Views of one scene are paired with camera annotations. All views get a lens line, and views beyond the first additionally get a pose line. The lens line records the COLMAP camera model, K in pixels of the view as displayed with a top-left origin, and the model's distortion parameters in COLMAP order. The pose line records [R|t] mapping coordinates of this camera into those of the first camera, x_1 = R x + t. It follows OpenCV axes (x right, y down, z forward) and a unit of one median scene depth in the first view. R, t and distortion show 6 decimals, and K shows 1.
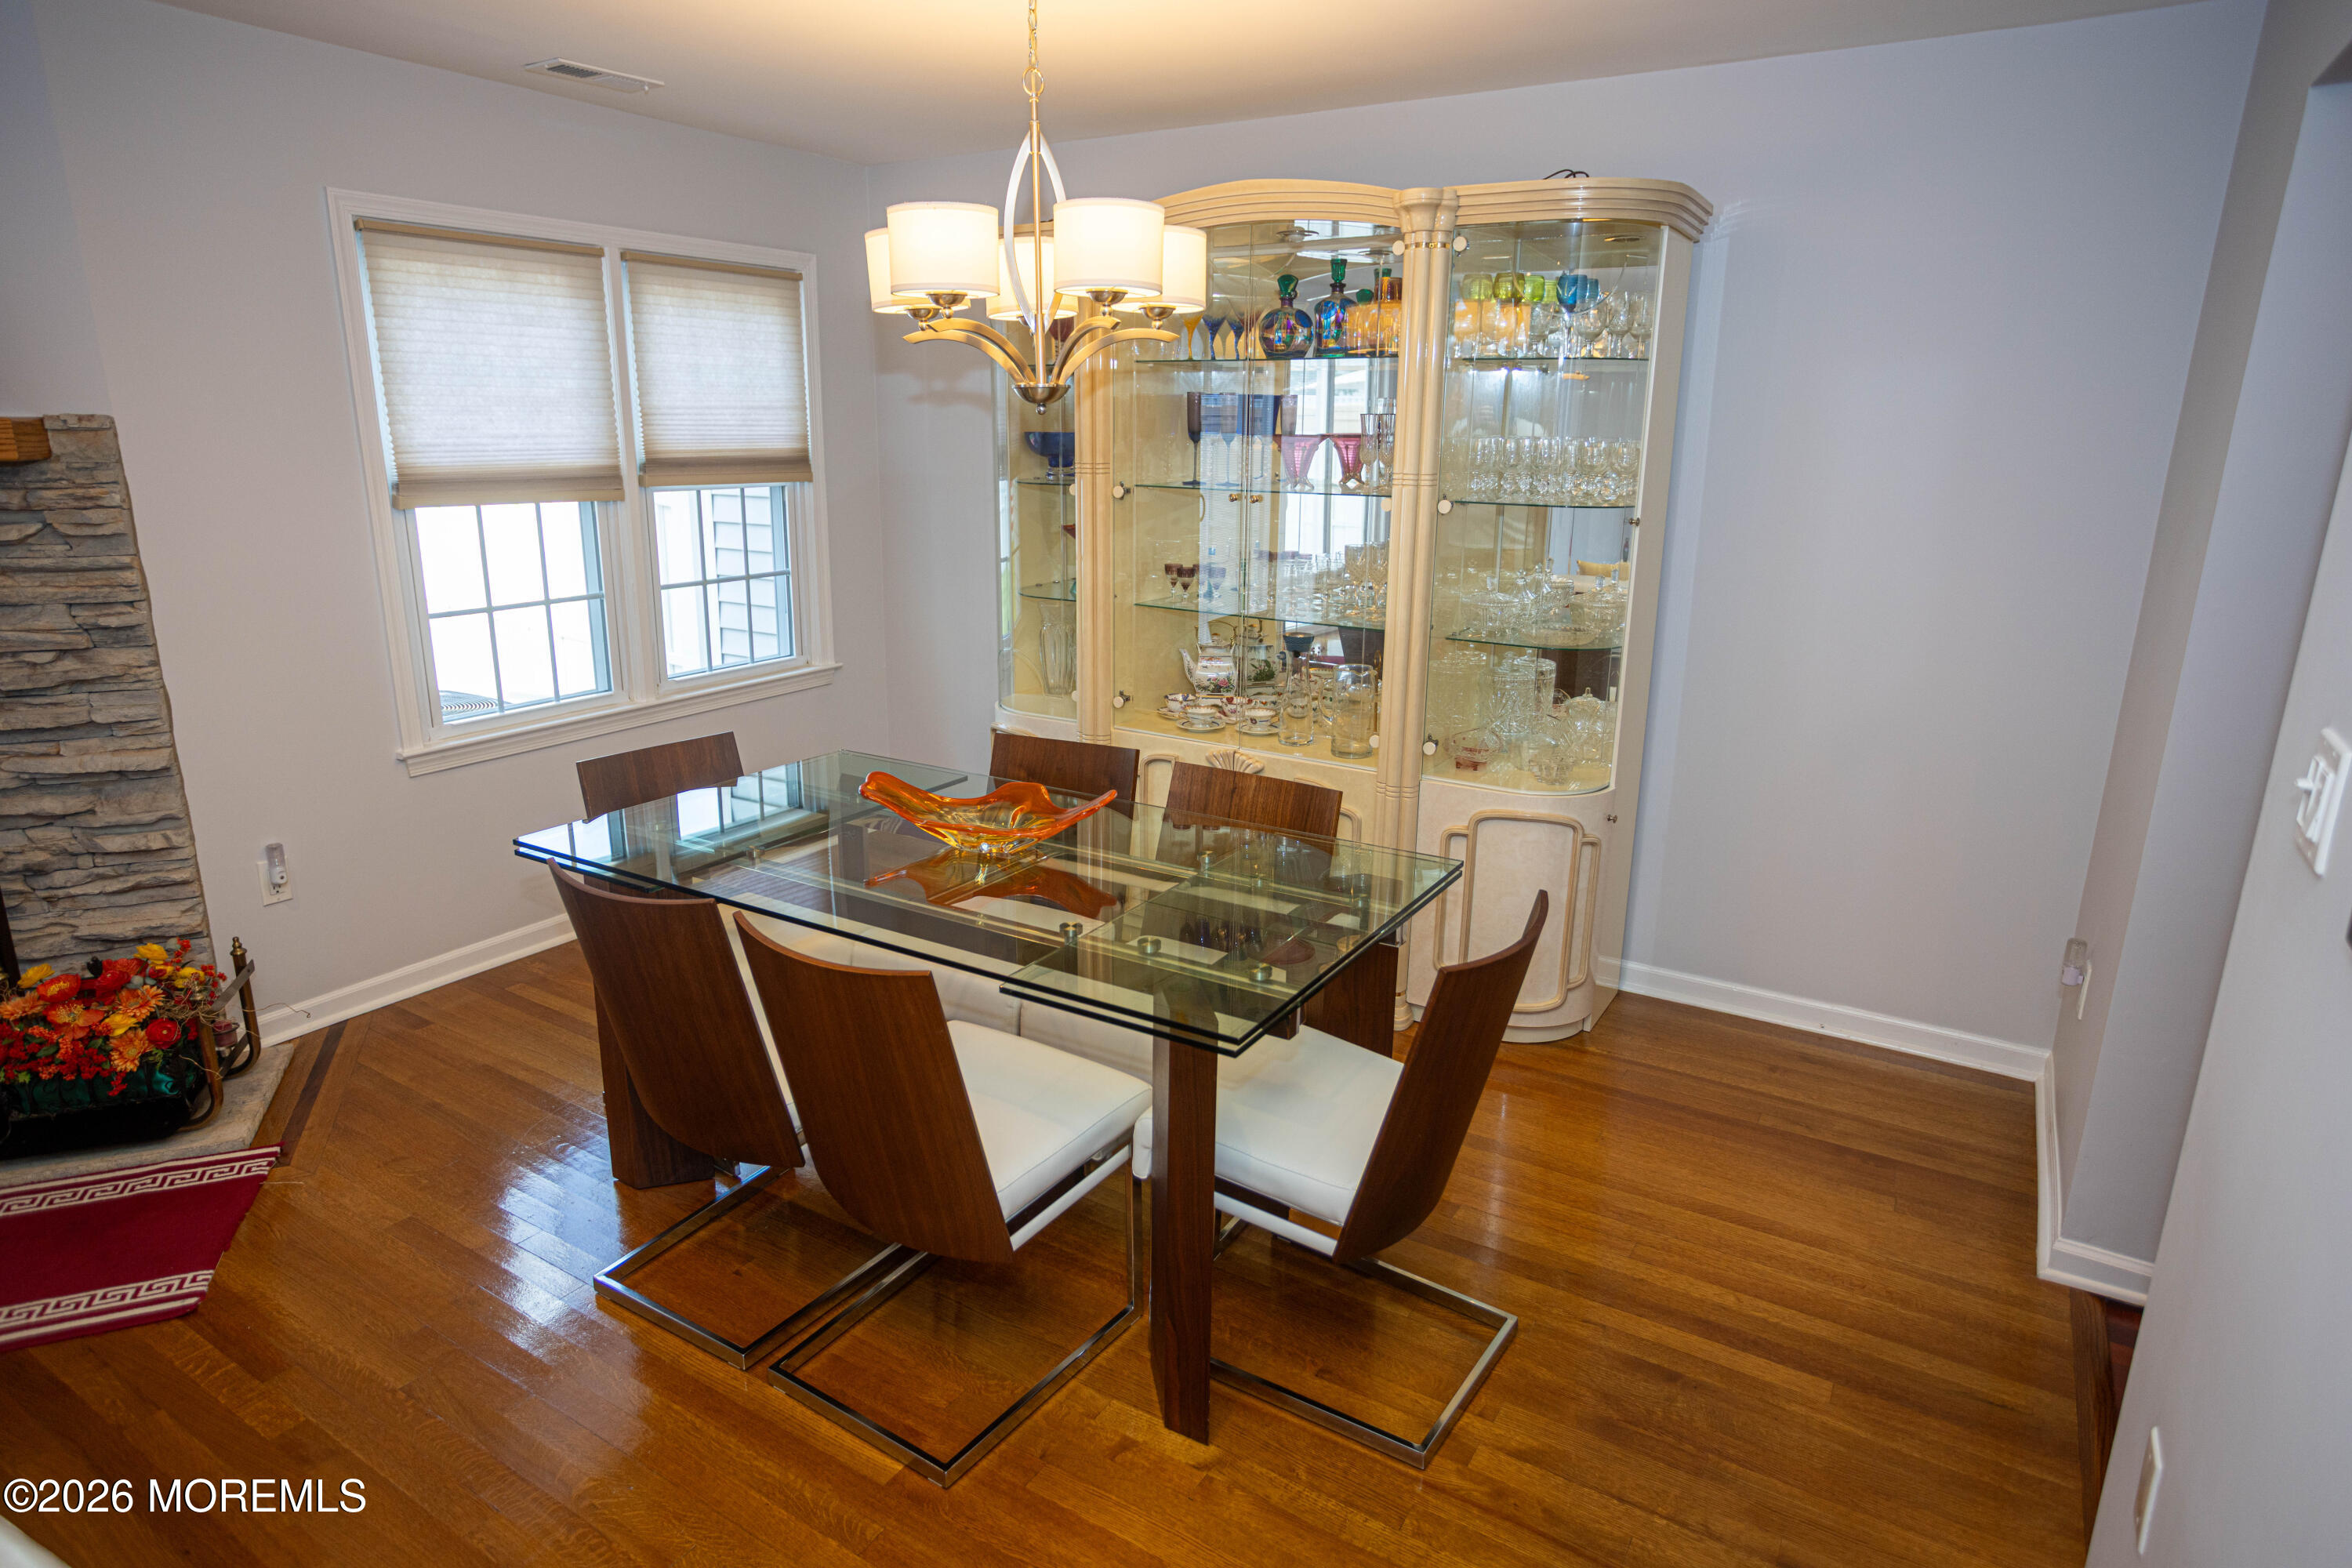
lens RADIAL K [[1318.4, 0, 1156.1], [0, 1318.4, 772.9], [0, 0, 1]] dist [-0.003160, 0.001737]
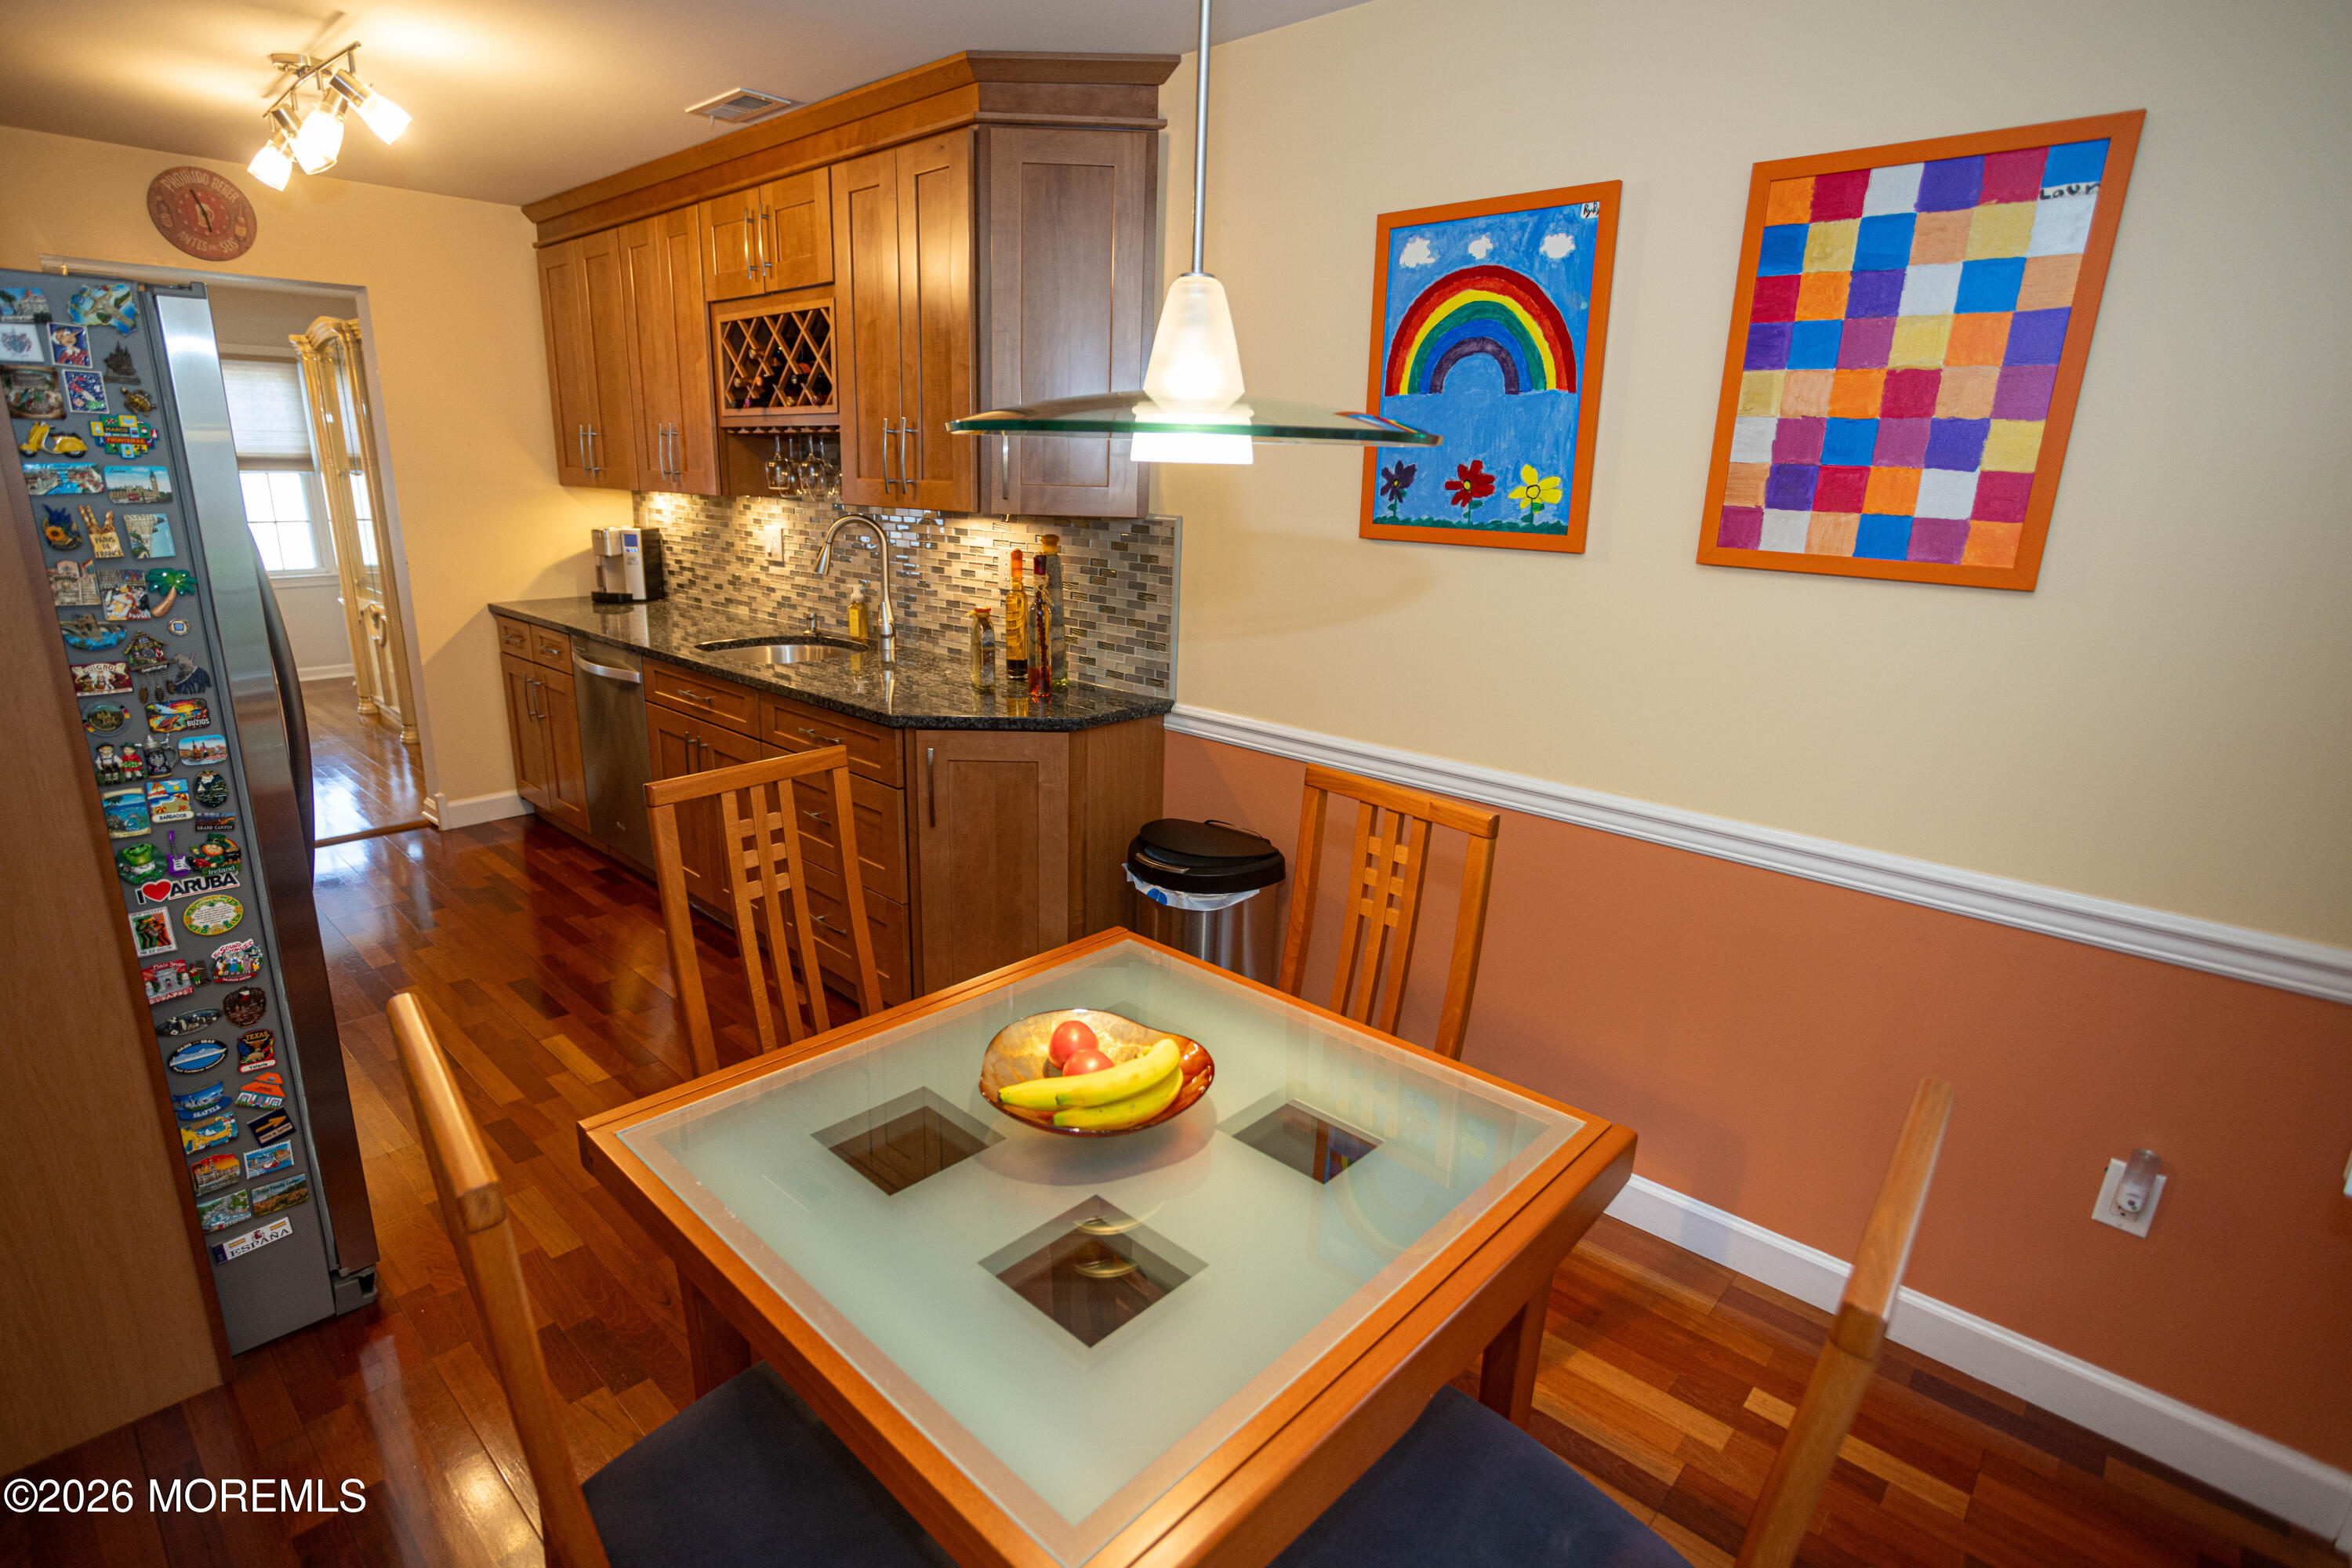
lens RADIAL K [[1177.4, 0, 1165.0], [0, 1177.4, 783.5], [0, 0, 1]] dist [-0.062423, 0.036496]
pose [[0.980232, 0.068450, -0.185631, 1.930087], [-0.067678, 0.997652, 0.010500, 0.186838], [0.185914, 0.002271, 0.982563, -0.569251]]
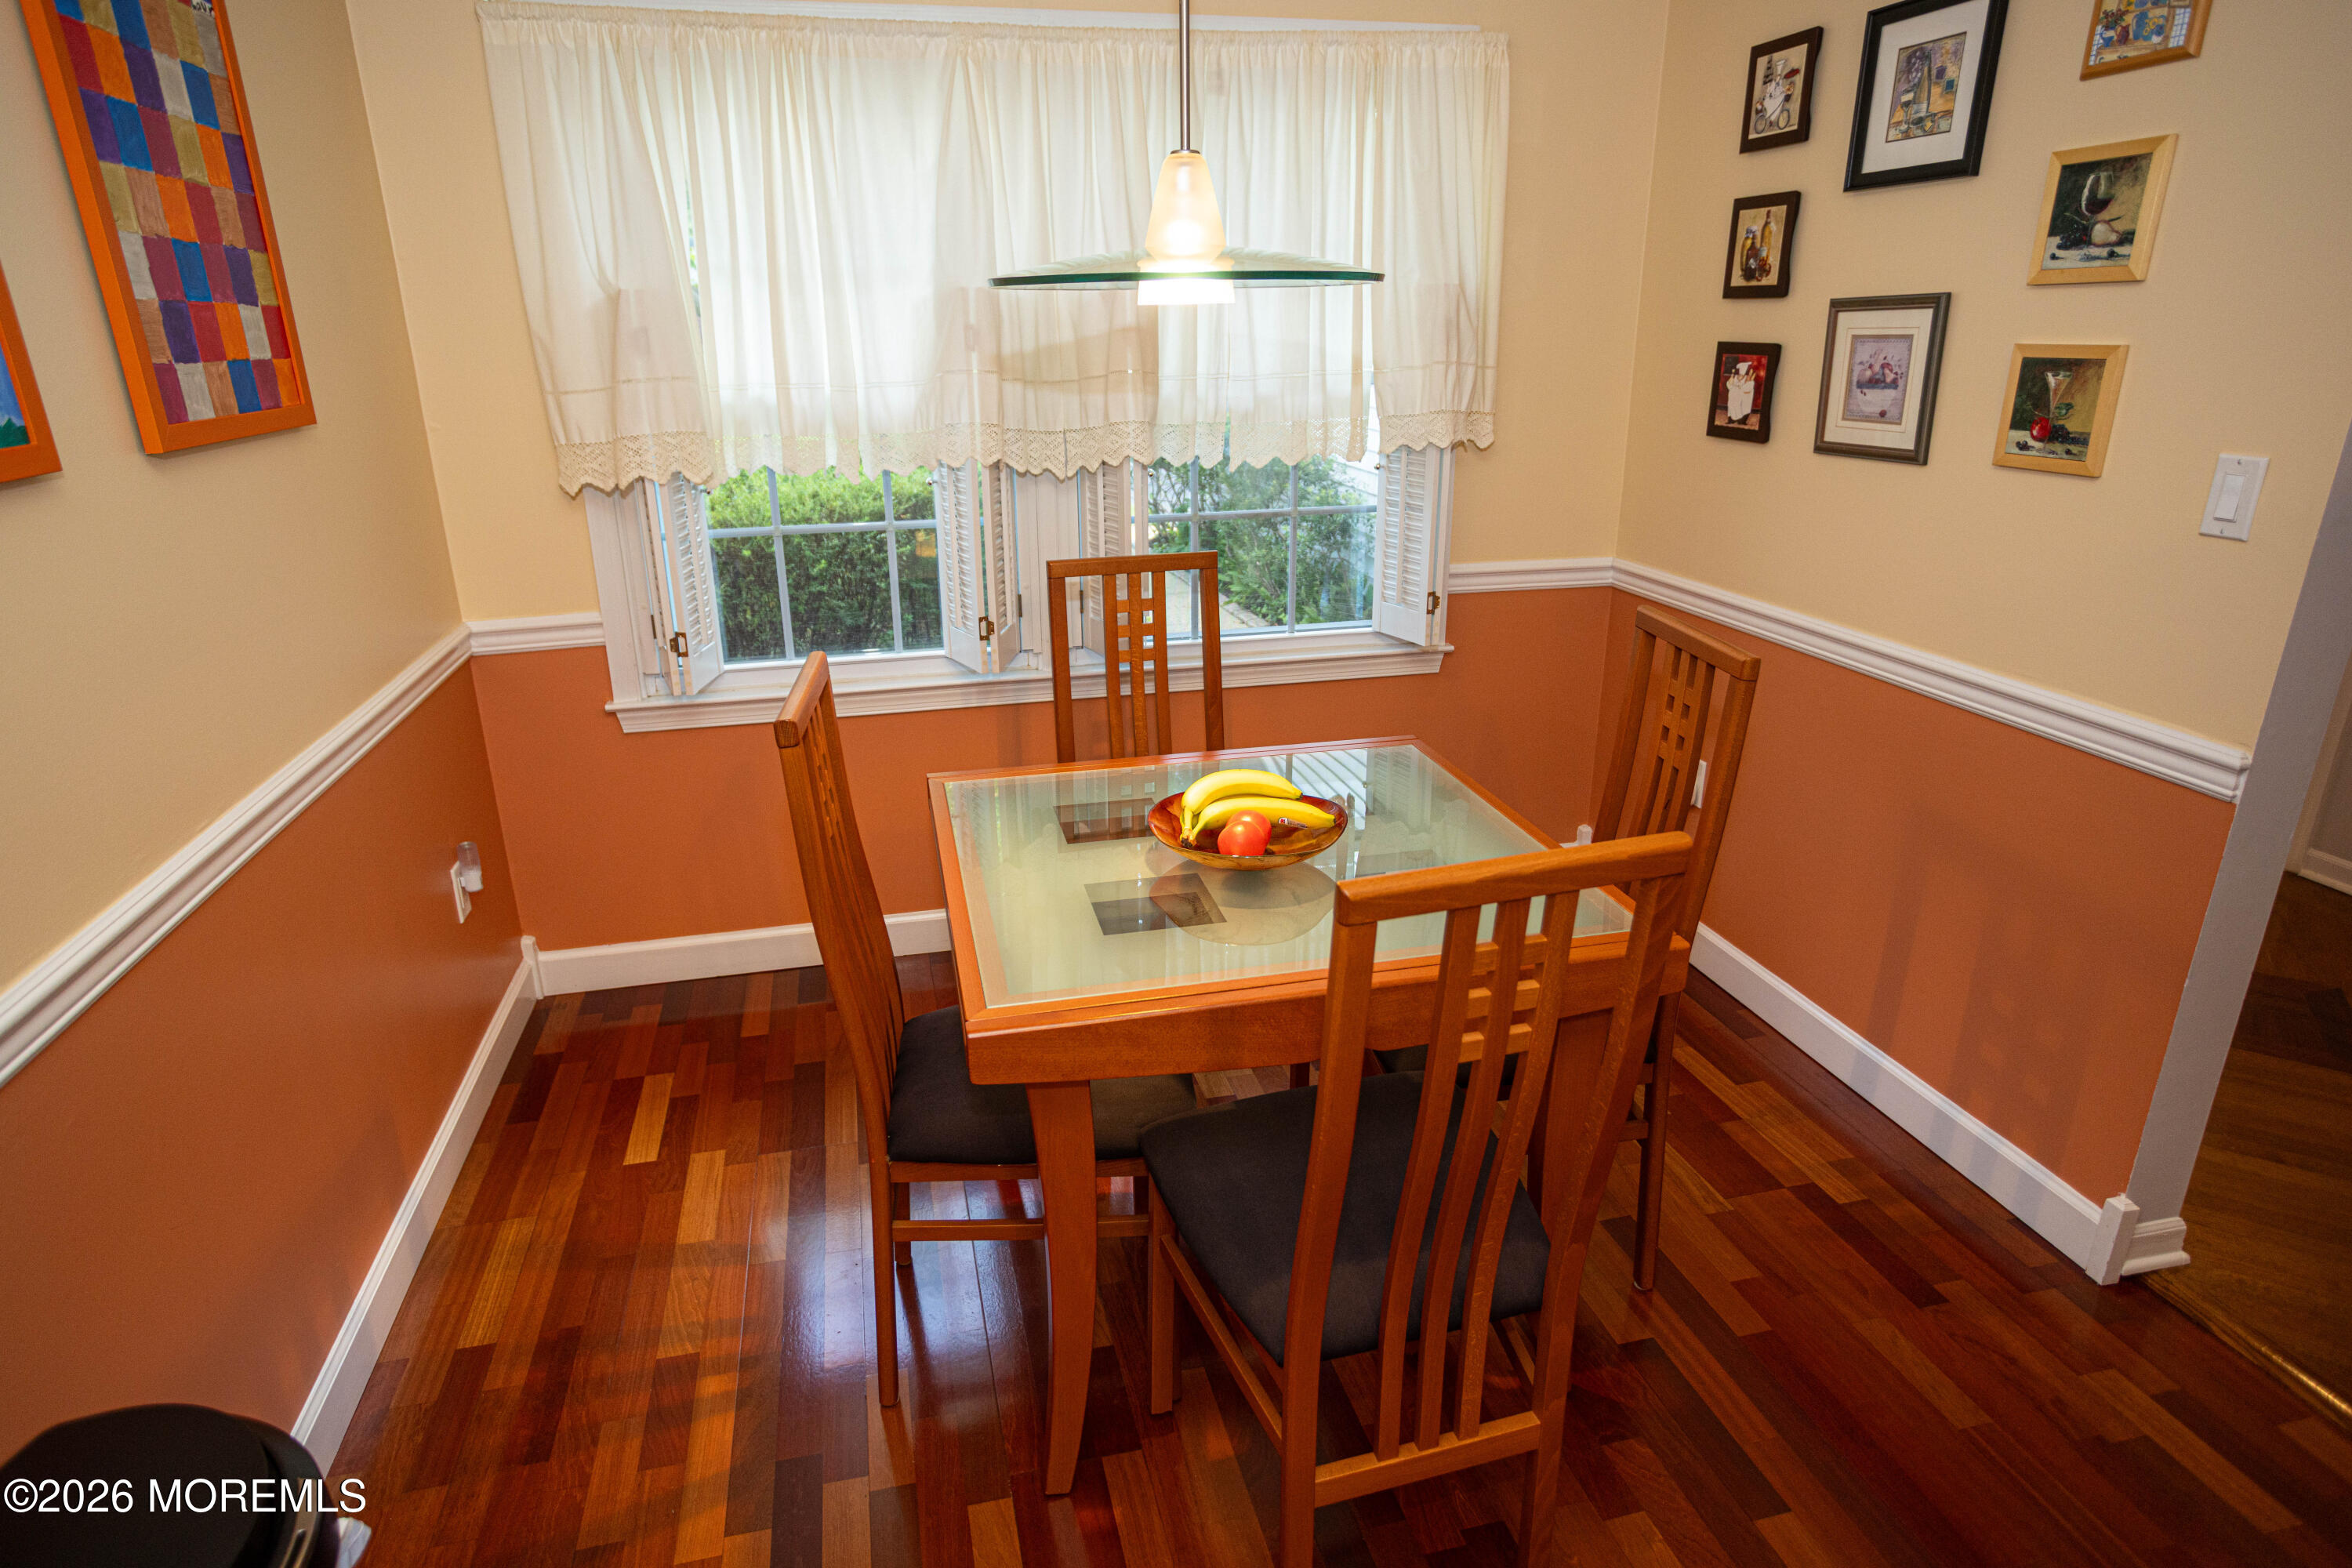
lens RADIAL K [[1318.4, 0, 1156.1], [0, 1318.4, 772.9], [0, 0, 1]] dist [-0.003160, 0.001737]
pose [[-0.697901, -0.232979, 0.677241, 1.411174], [0.195541, 0.847698, 0.493124, -0.039956], [-0.688983, 0.476580, -0.546052, 0.270791]]
